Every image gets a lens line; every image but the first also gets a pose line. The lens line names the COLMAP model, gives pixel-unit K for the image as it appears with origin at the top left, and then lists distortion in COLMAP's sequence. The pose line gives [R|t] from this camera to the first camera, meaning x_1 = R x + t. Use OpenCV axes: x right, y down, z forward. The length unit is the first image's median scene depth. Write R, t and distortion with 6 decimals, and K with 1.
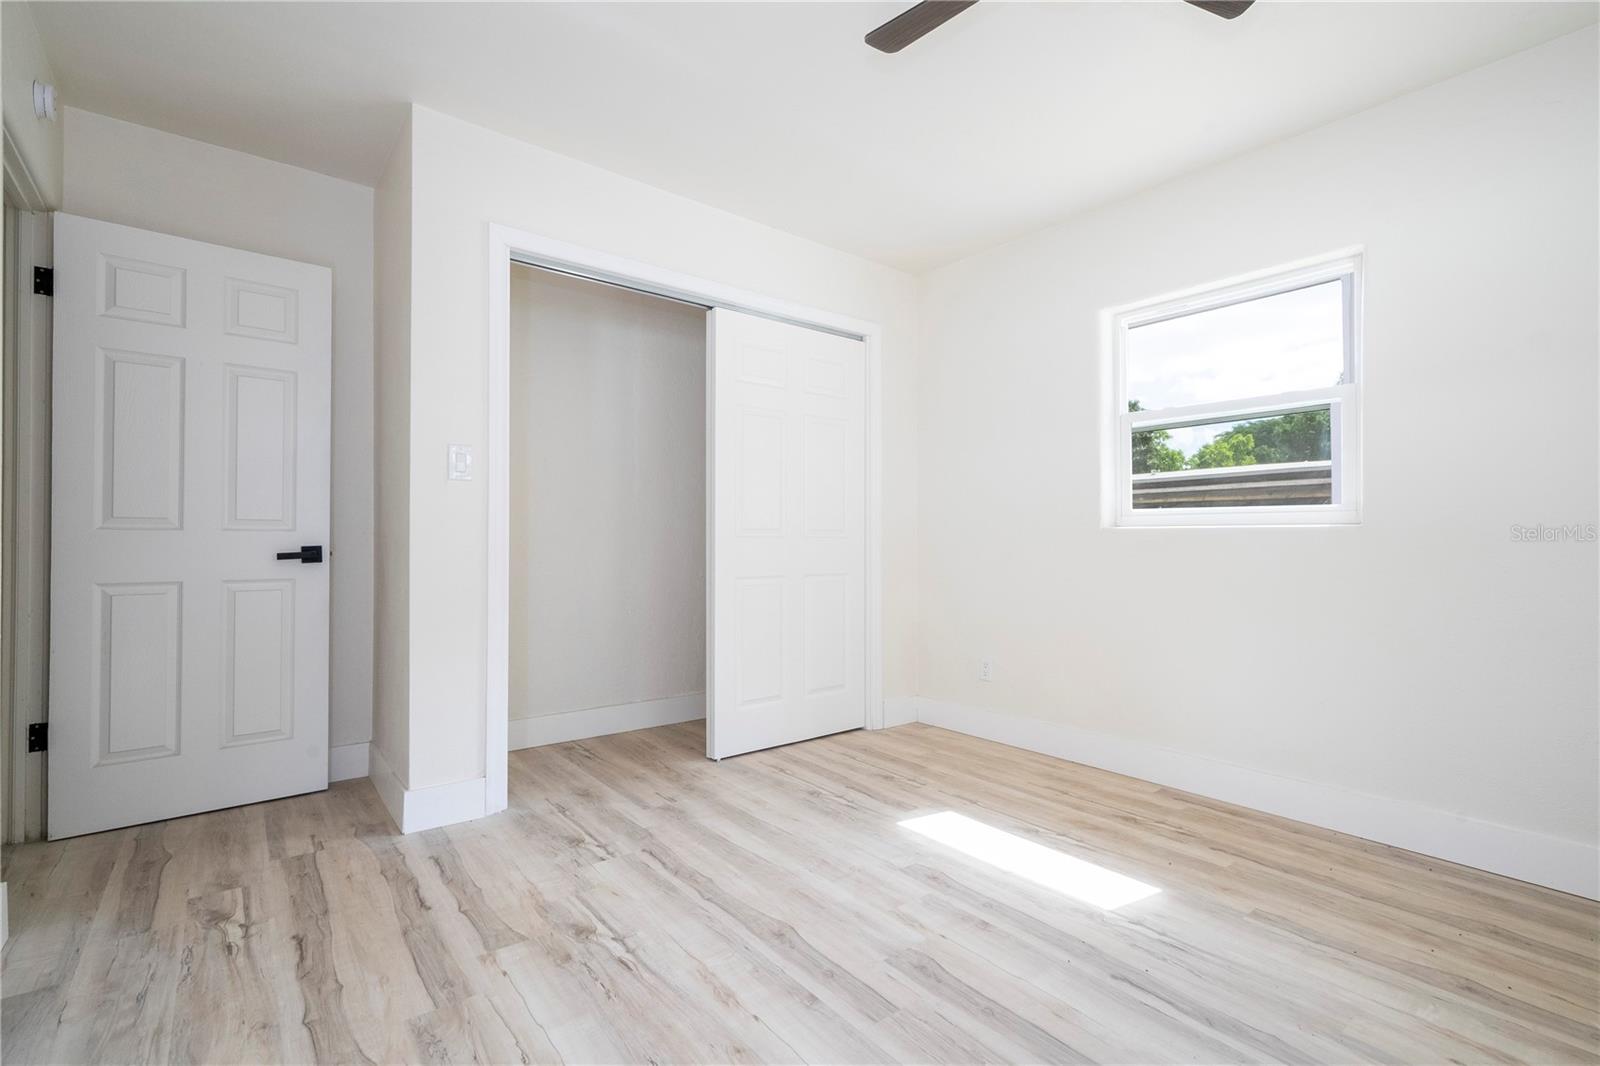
lens RADIAL K [[719.3, 0, 800.9], [0, 719.3, 533.5], [0, 0, 1]] dist [-0.004229, 0.000888]
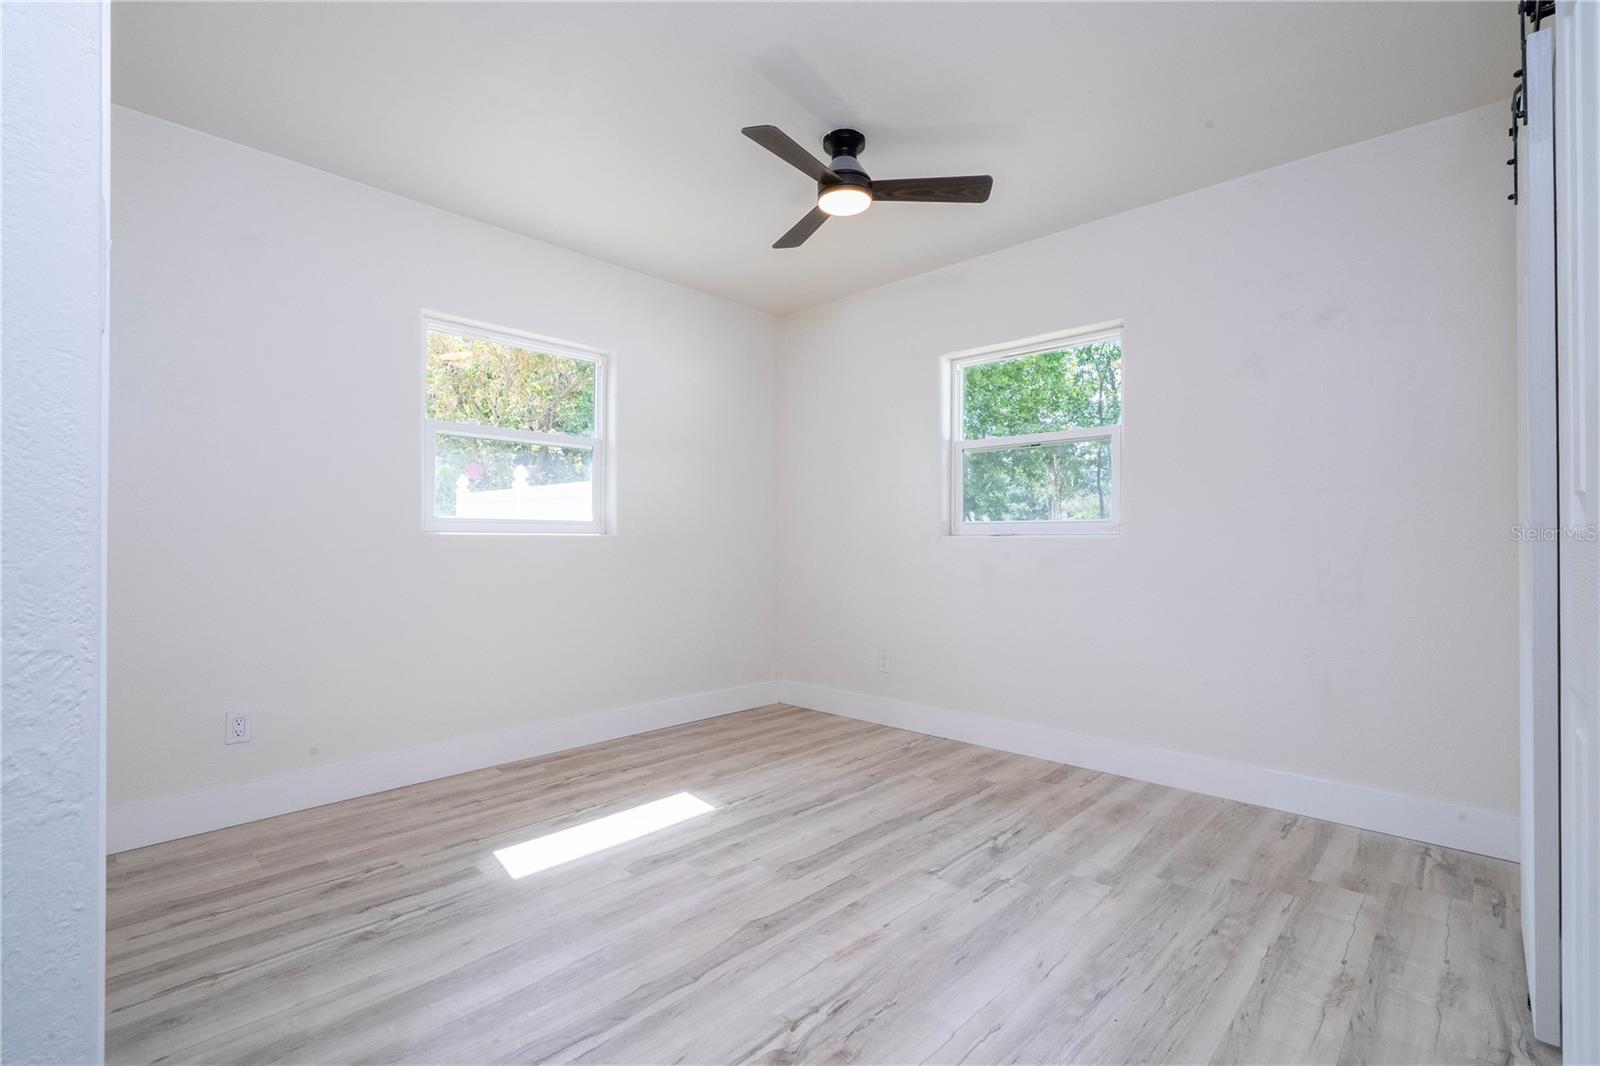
lens RADIAL K [[719.3, 0, 797.3], [0, 719.3, 534.6], [0, 0, 1]] dist [-0.004229, 0.000888]
pose [[-0.125939, 0.005773, 0.992021, -0.782513], [-0.007925, 0.999945, -0.006826, -0.008571], [-0.992006, -0.008722, -0.125886, 0.785331]]
